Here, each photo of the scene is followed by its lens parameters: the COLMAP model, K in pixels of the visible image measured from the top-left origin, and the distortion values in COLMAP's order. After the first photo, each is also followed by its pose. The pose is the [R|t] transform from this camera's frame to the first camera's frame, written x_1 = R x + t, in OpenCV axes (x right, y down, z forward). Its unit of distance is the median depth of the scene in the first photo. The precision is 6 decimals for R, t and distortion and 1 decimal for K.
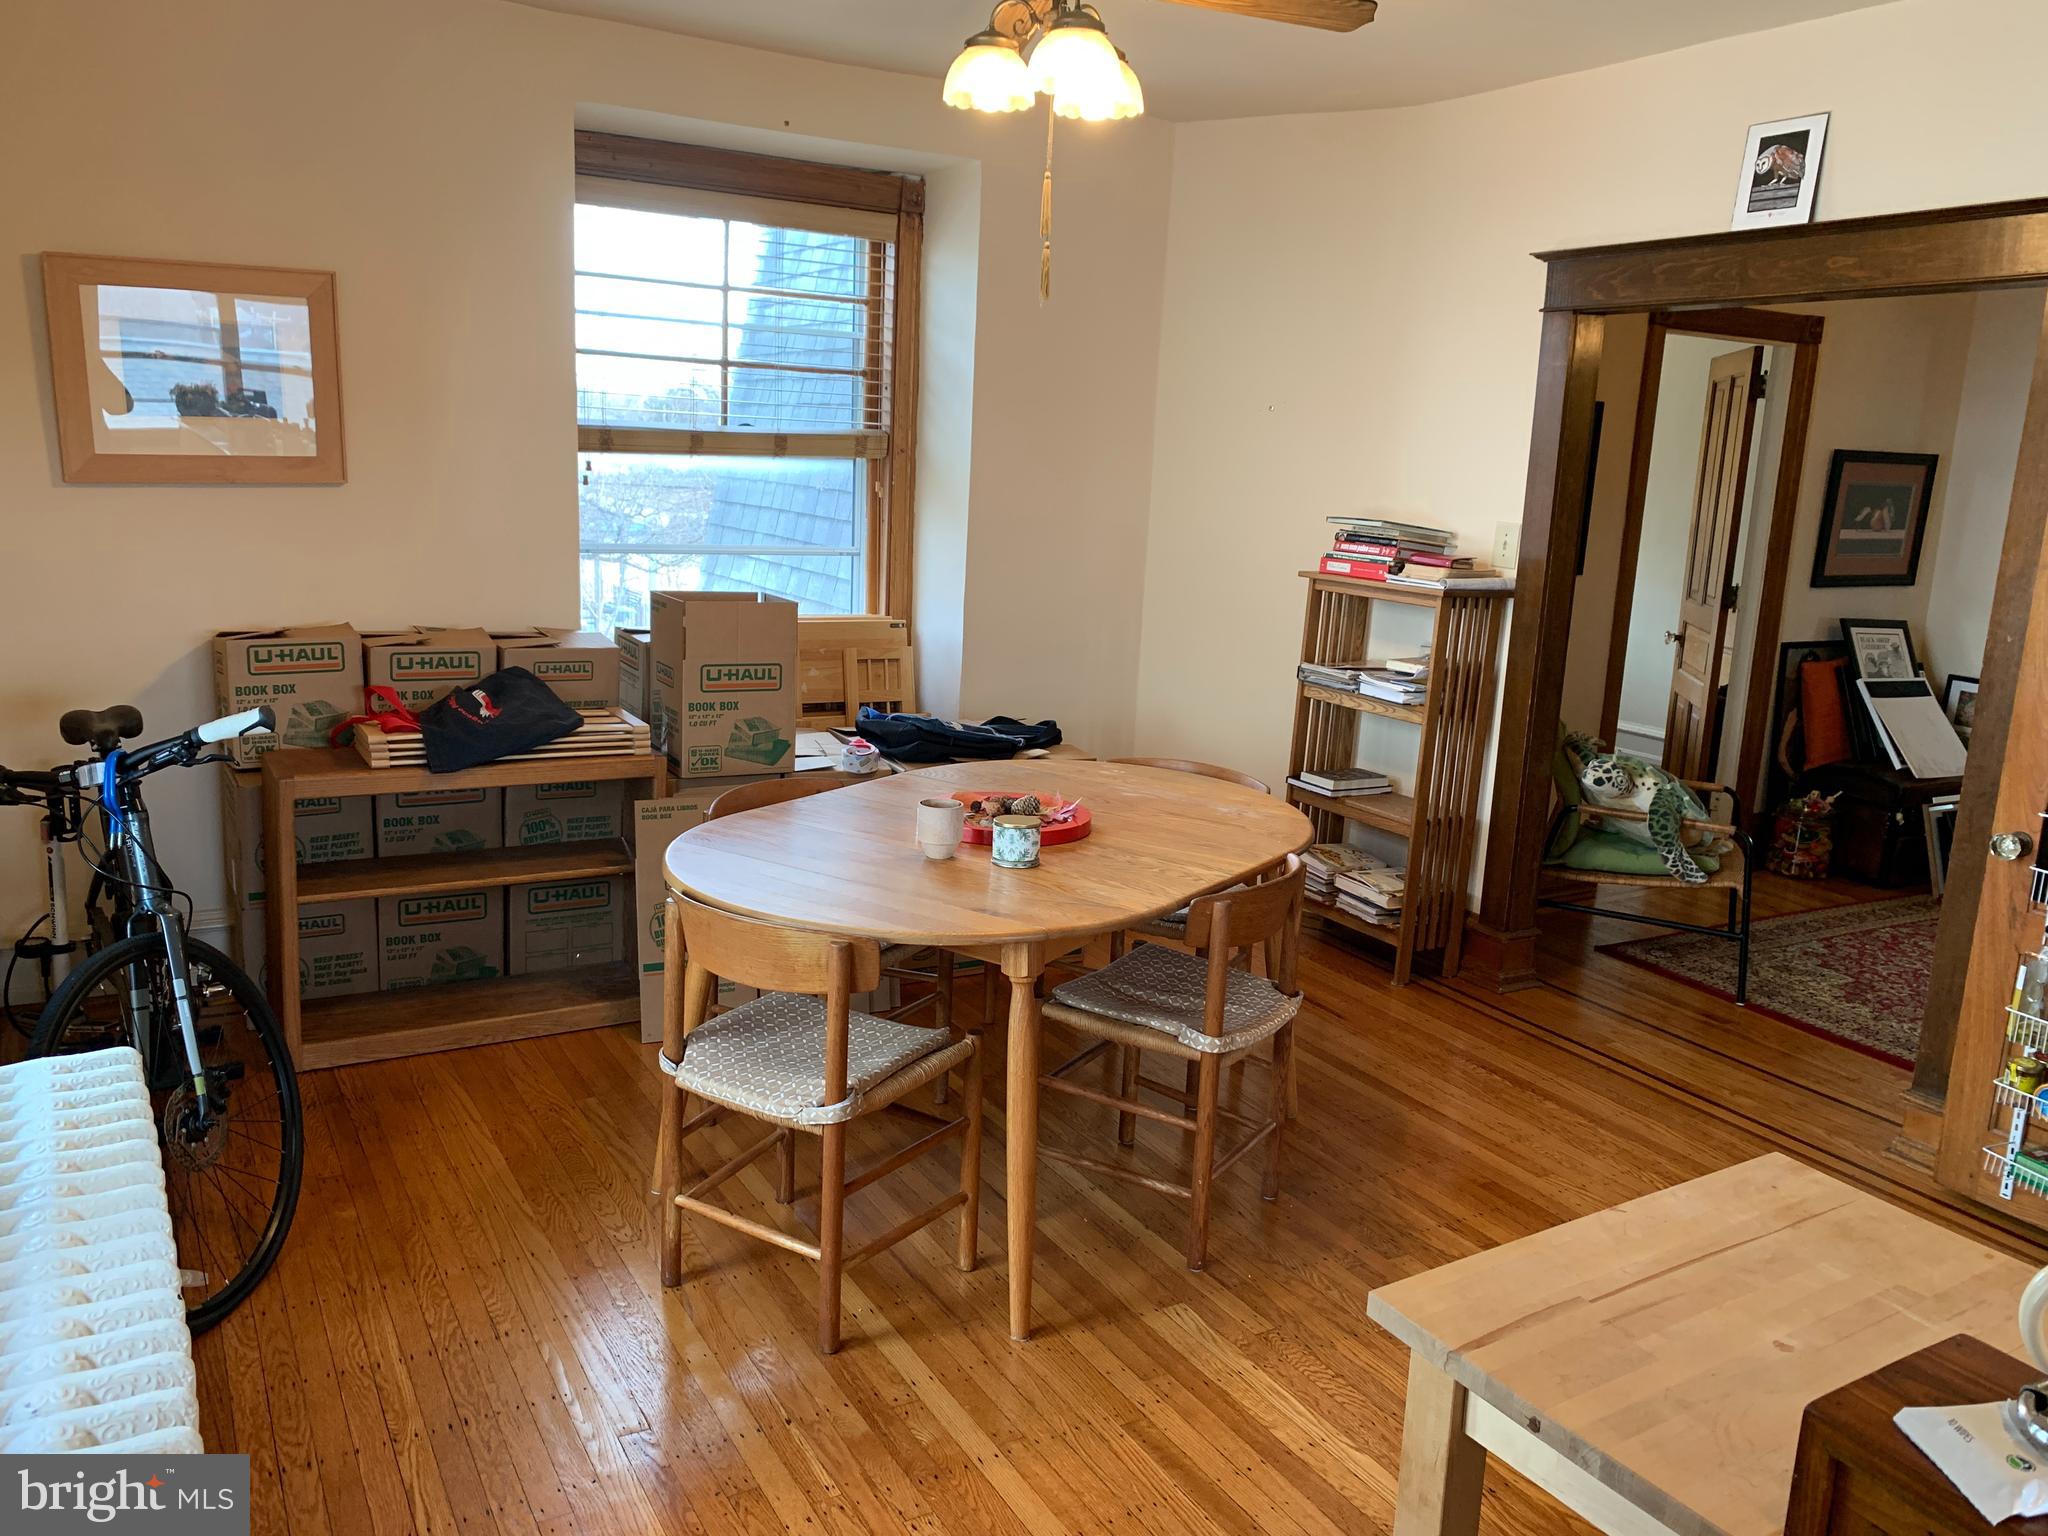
lens RADIAL K [[1549.4, 0, 1024.4], [0, 1549.4, 767.7], [0, 0, 1]] dist [0.043882, -0.060096]
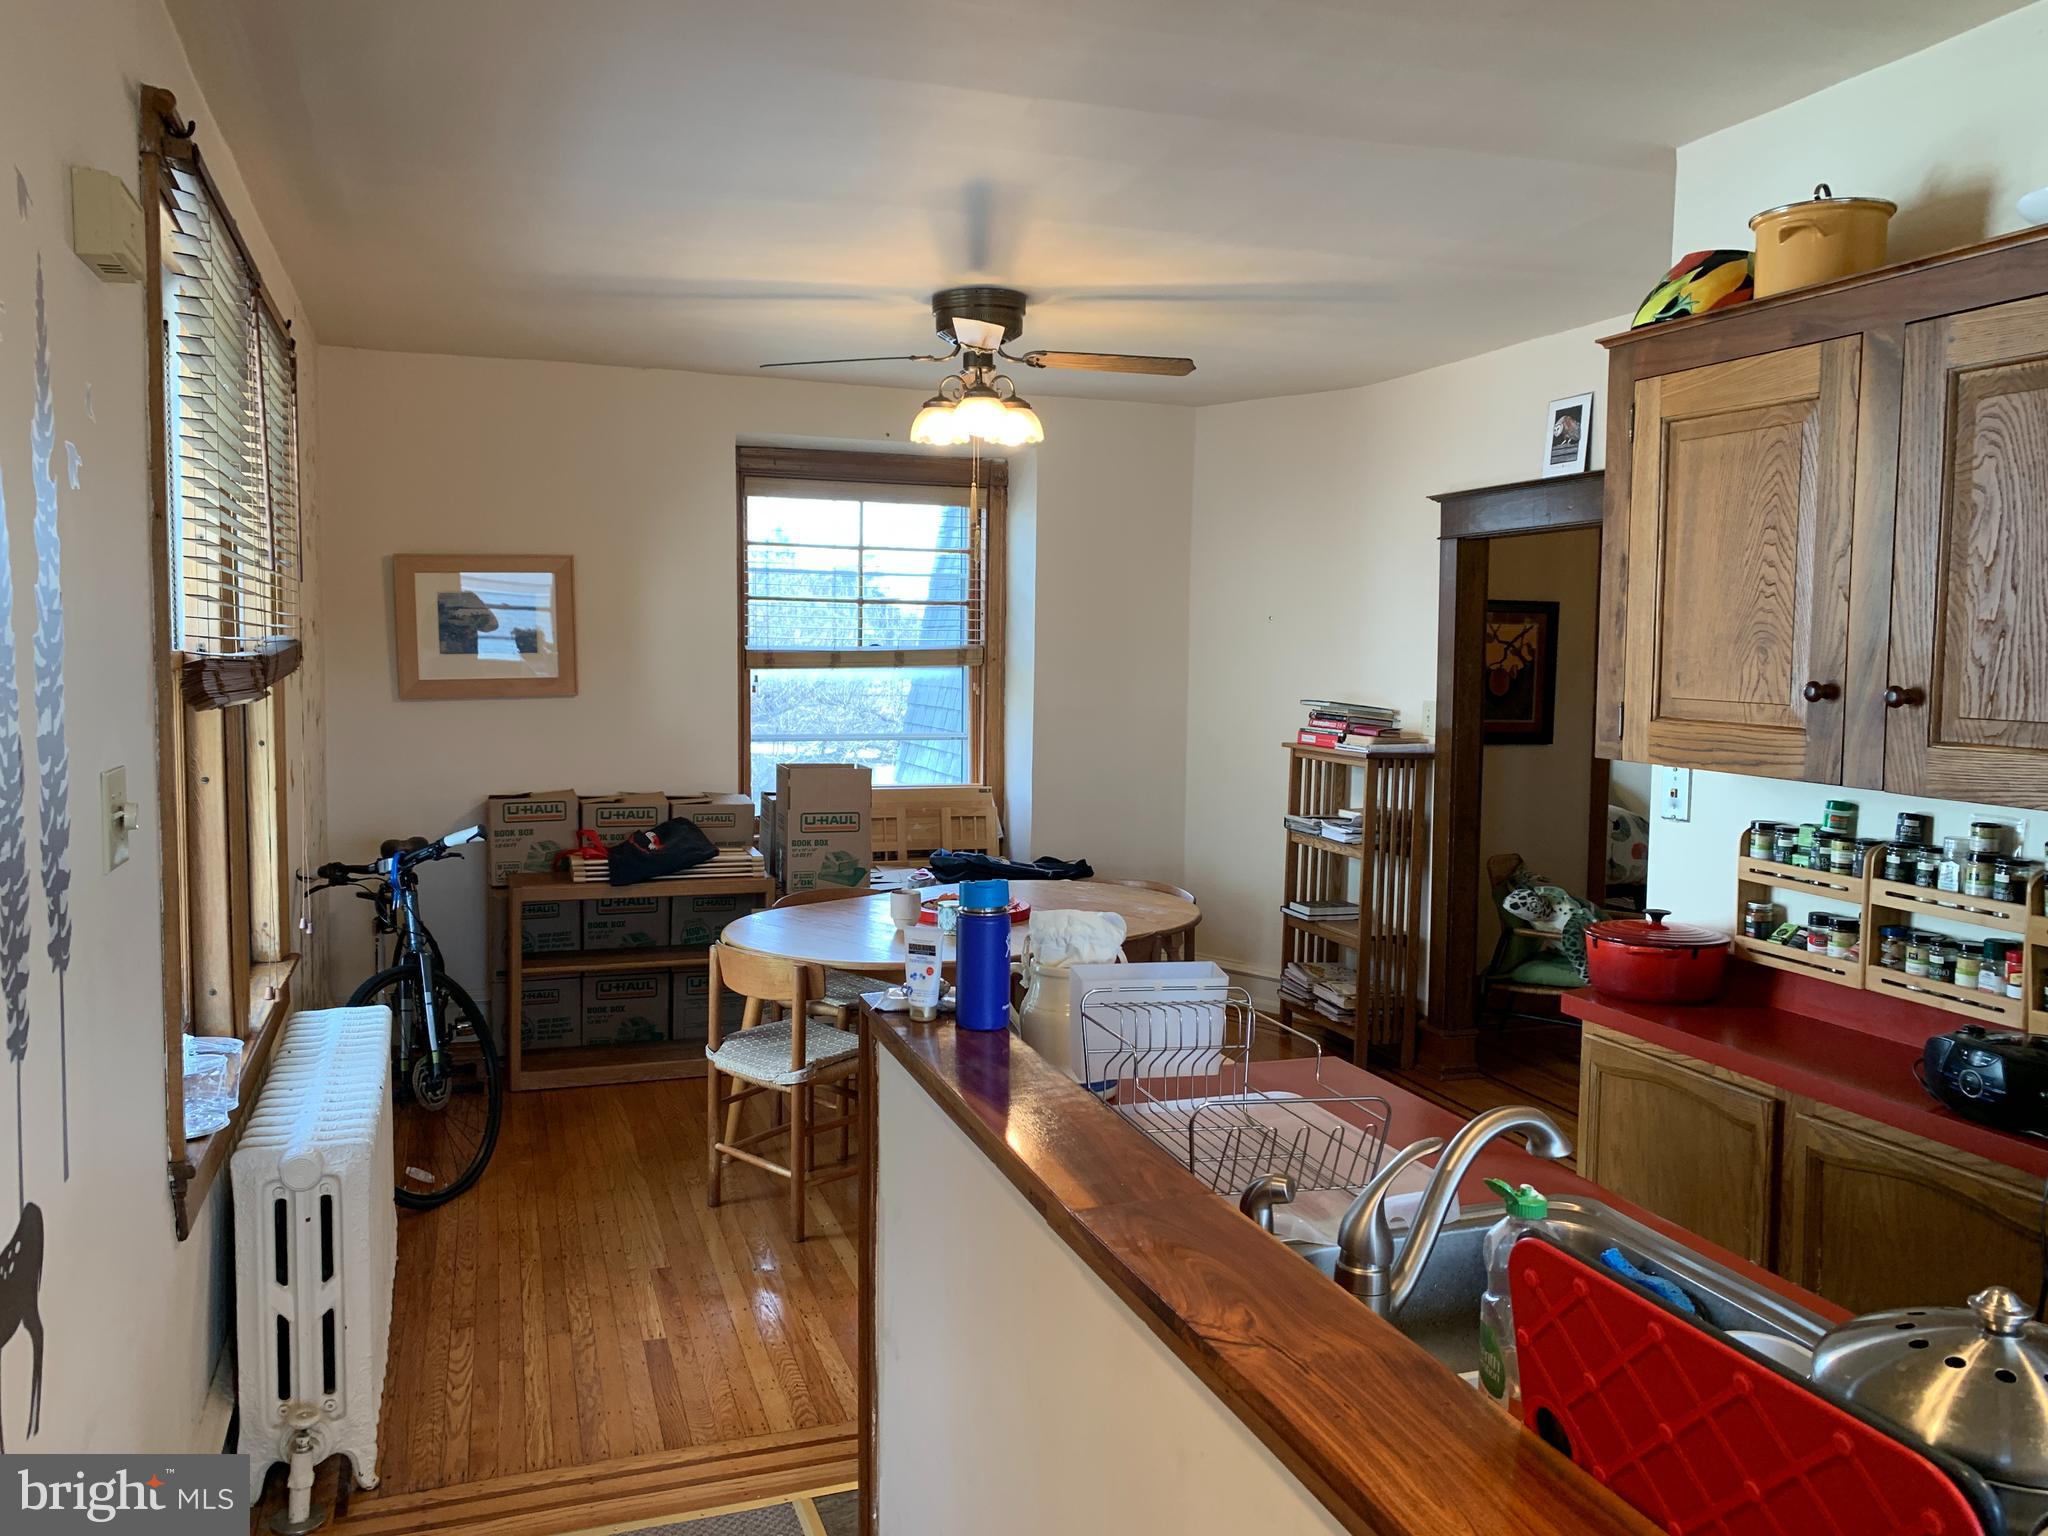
lens RADIAL K [[1549.4, 0, 1019.4], [0, 1549.4, 765.5], [0, 0, 1]] dist [0.043882, -0.060096]
pose [[0.979366, -0.018282, -0.201268, 0.242958], [-0.008586, 0.991237, -0.131820, 0.066853], [0.201915, 0.130828, 0.970626, -0.299690]]
